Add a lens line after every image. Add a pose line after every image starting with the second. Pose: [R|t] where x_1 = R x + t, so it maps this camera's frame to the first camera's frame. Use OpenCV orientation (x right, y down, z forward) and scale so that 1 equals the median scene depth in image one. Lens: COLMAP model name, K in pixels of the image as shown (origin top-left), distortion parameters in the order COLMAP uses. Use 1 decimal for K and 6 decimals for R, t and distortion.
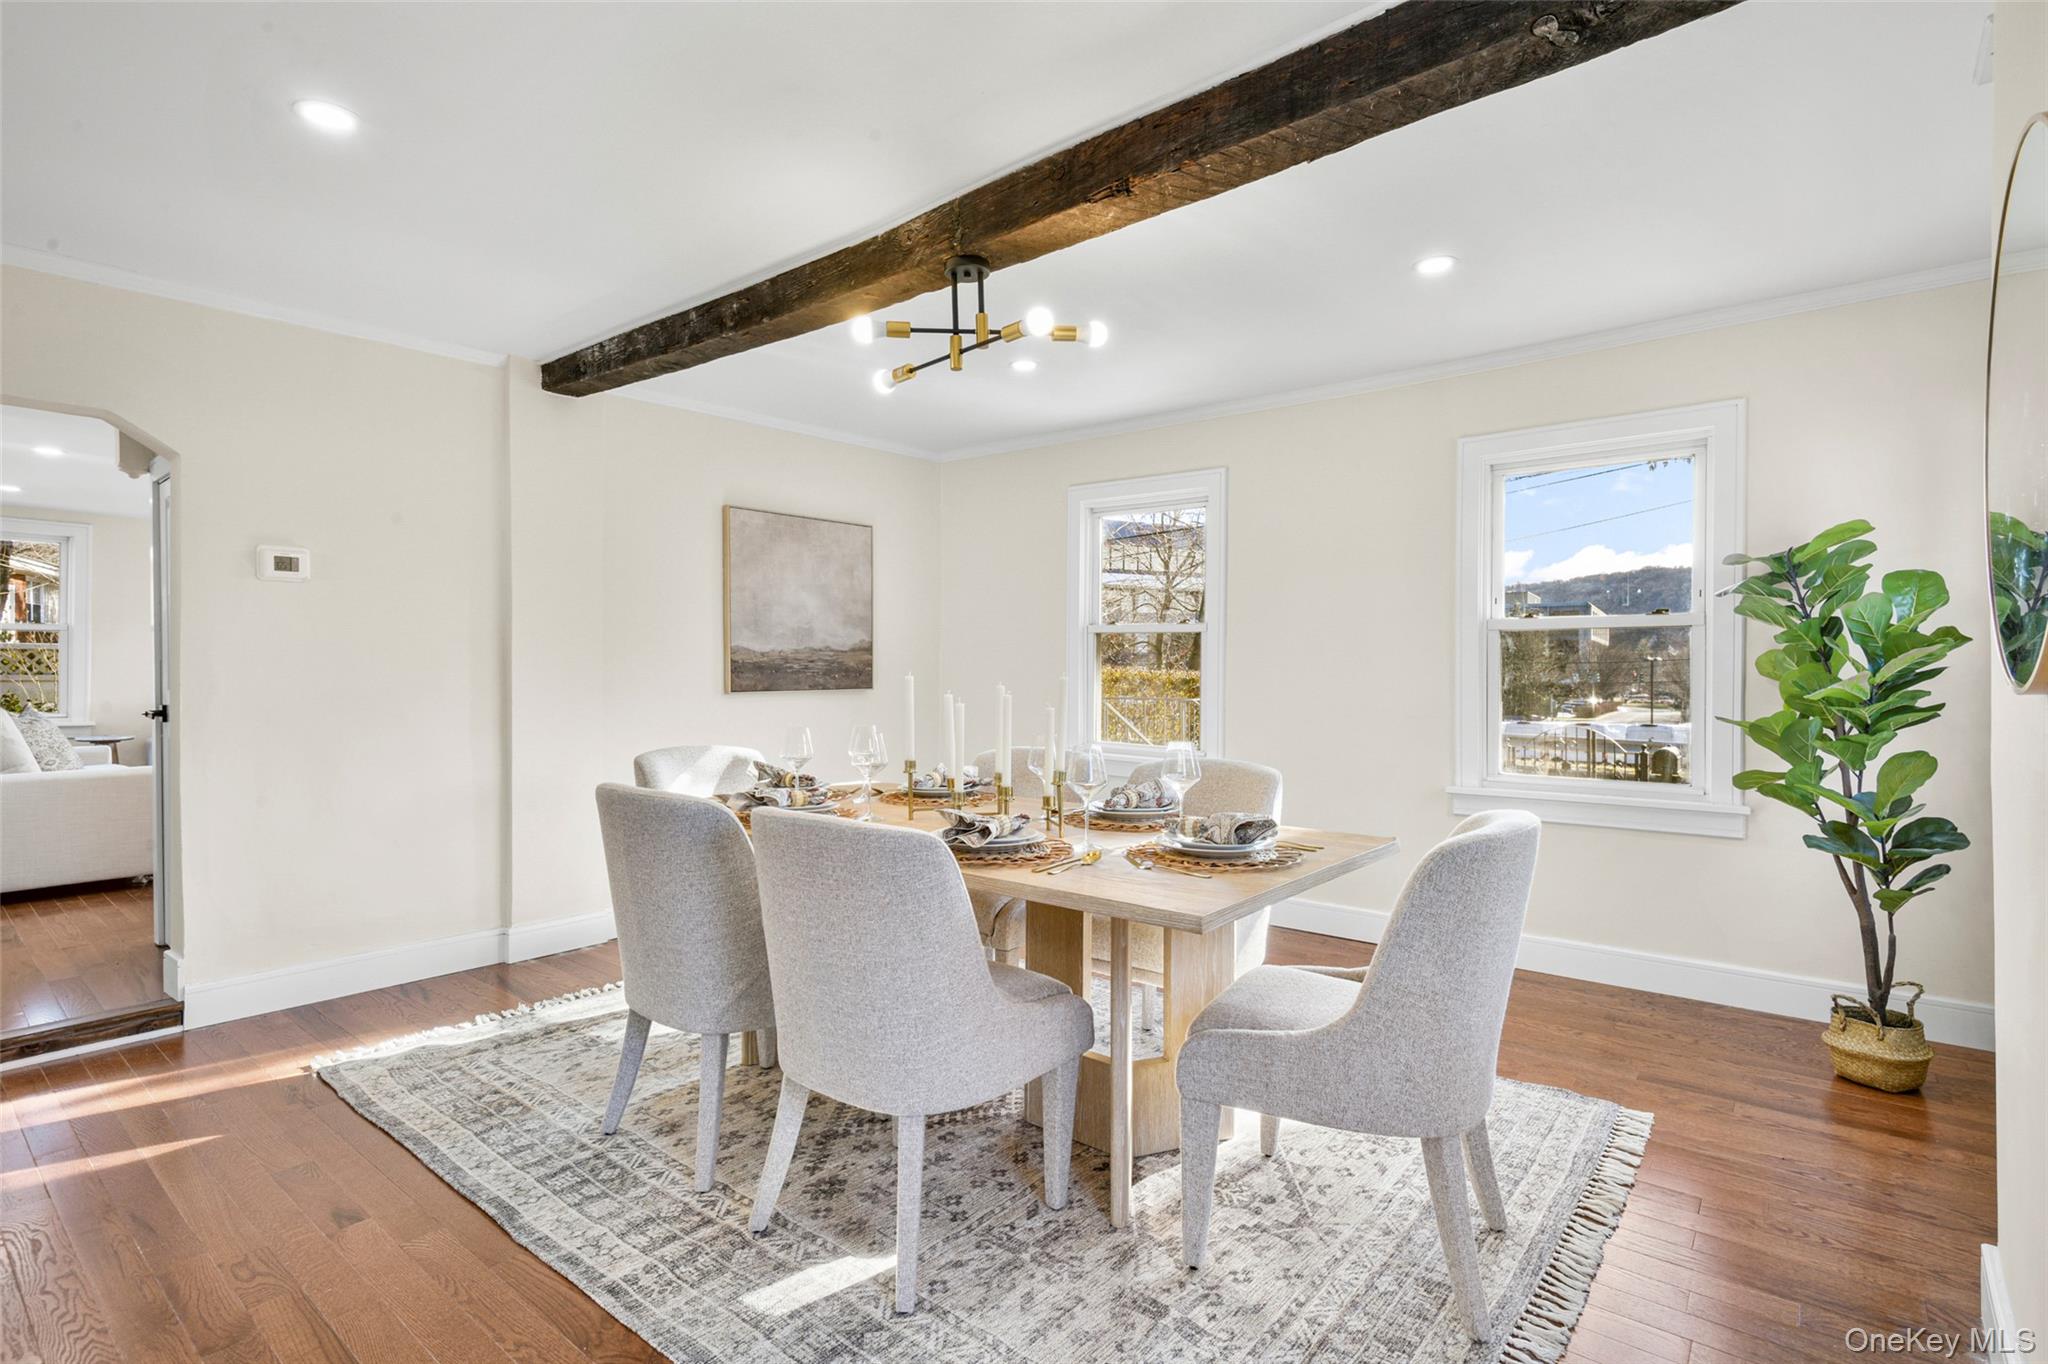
lens RADIAL K [[920.3, 0, 1024.0], [0, 920.3, 682.0], [0, 0, 1]] dist [0.003393, -0.000076]
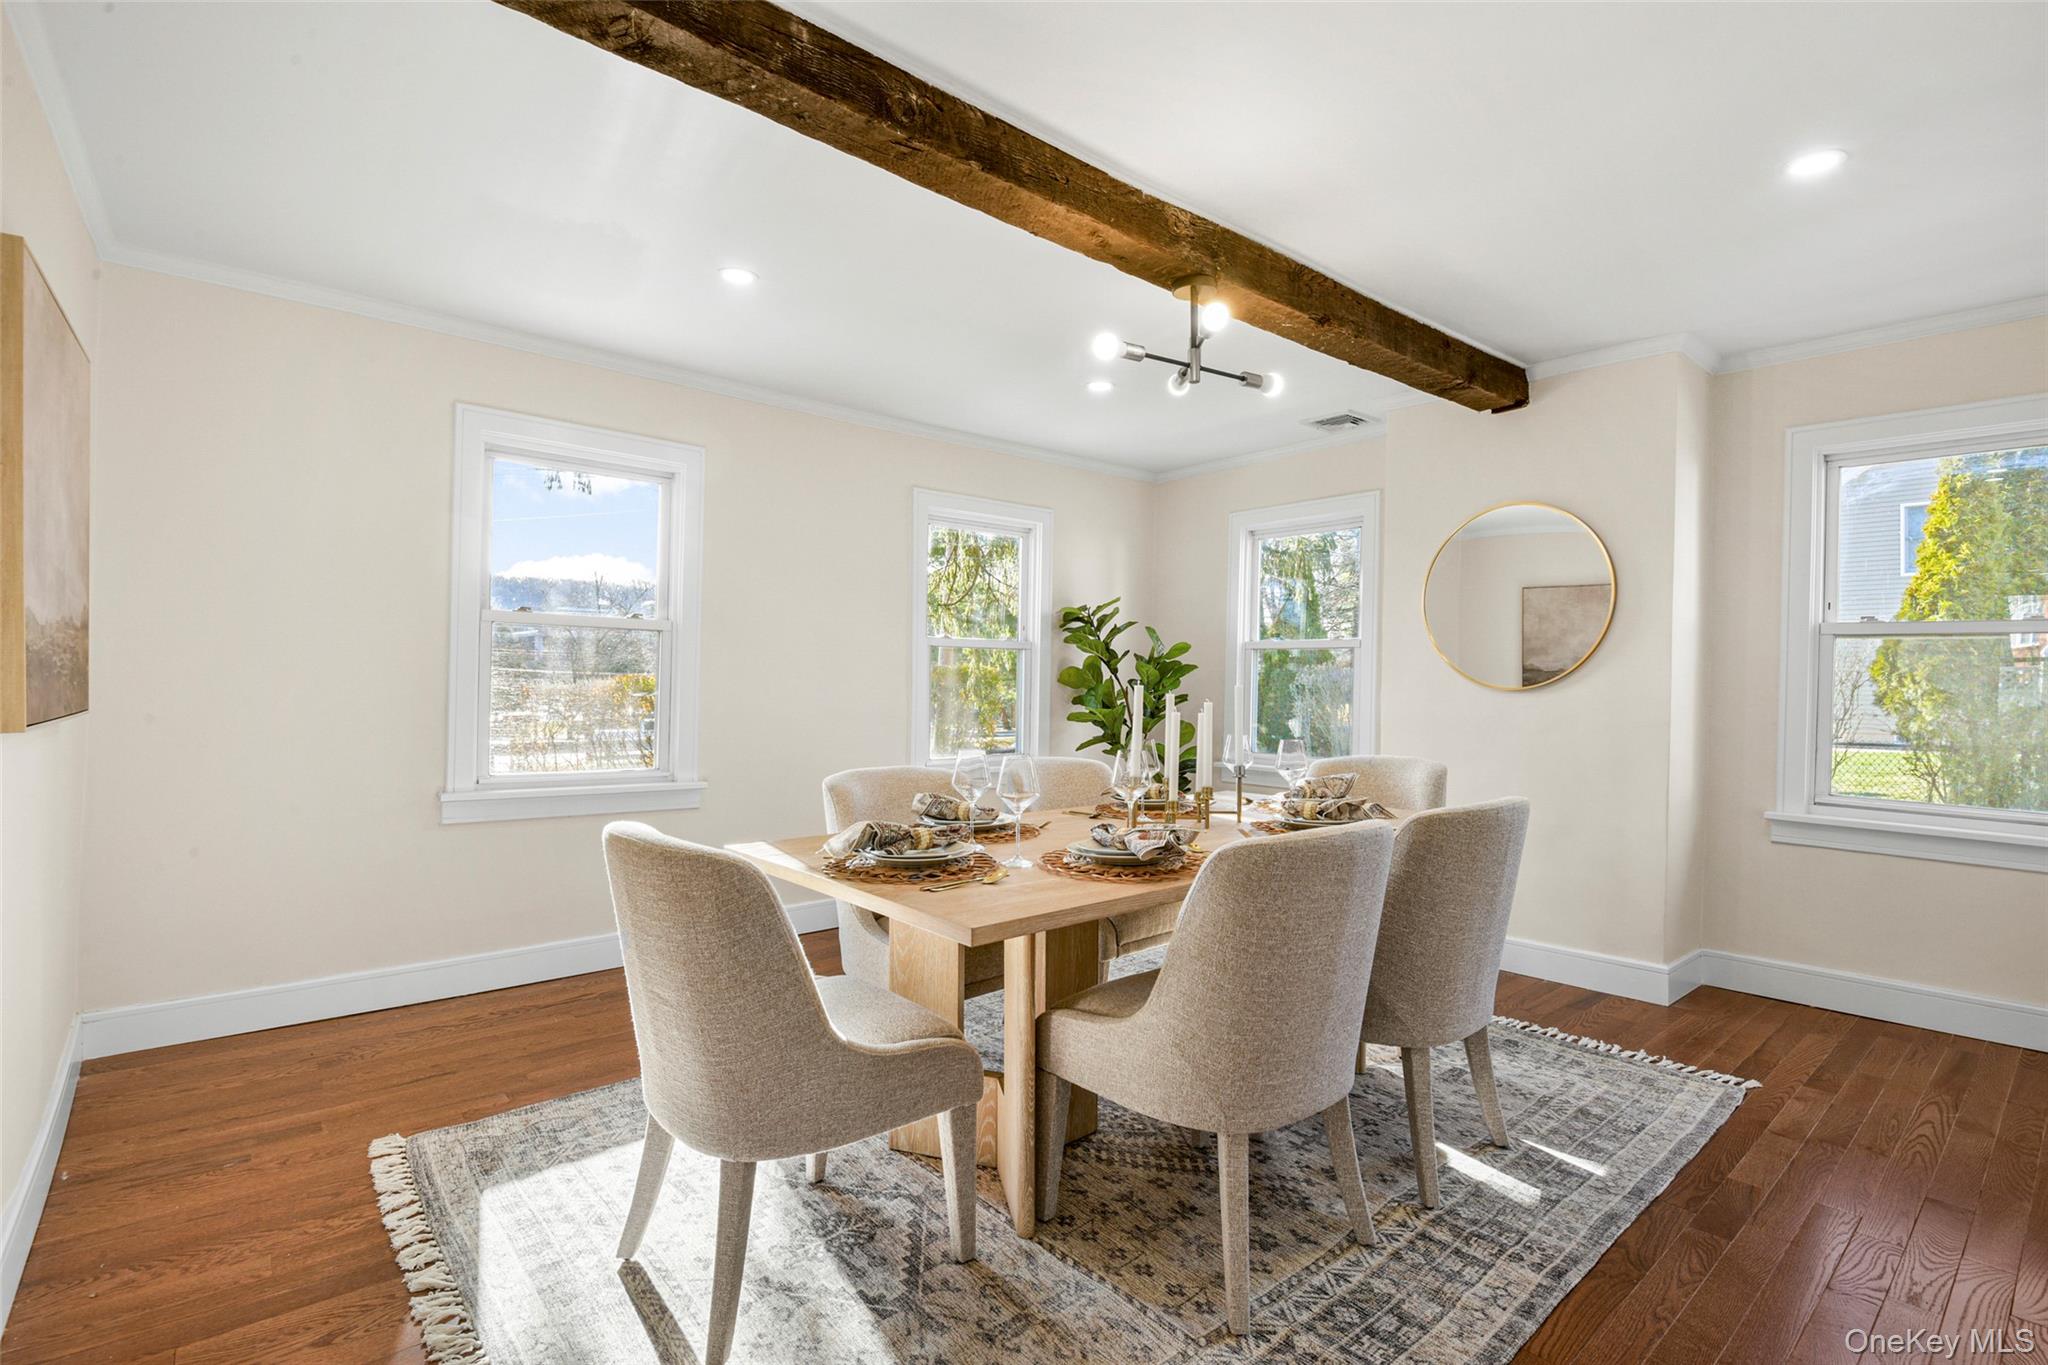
lens RADIAL K [[963.0, 0, 1028.7], [0, 963.0, 677.4], [0, 0, 1]] dist [0.011964, -0.005812]
pose [[0.198156, -0.003230, 0.980165, -1.333180], [0.004120, 0.999988, 0.002462, -0.017490], [-0.980162, 0.003550, 0.198167, 1.114480]]
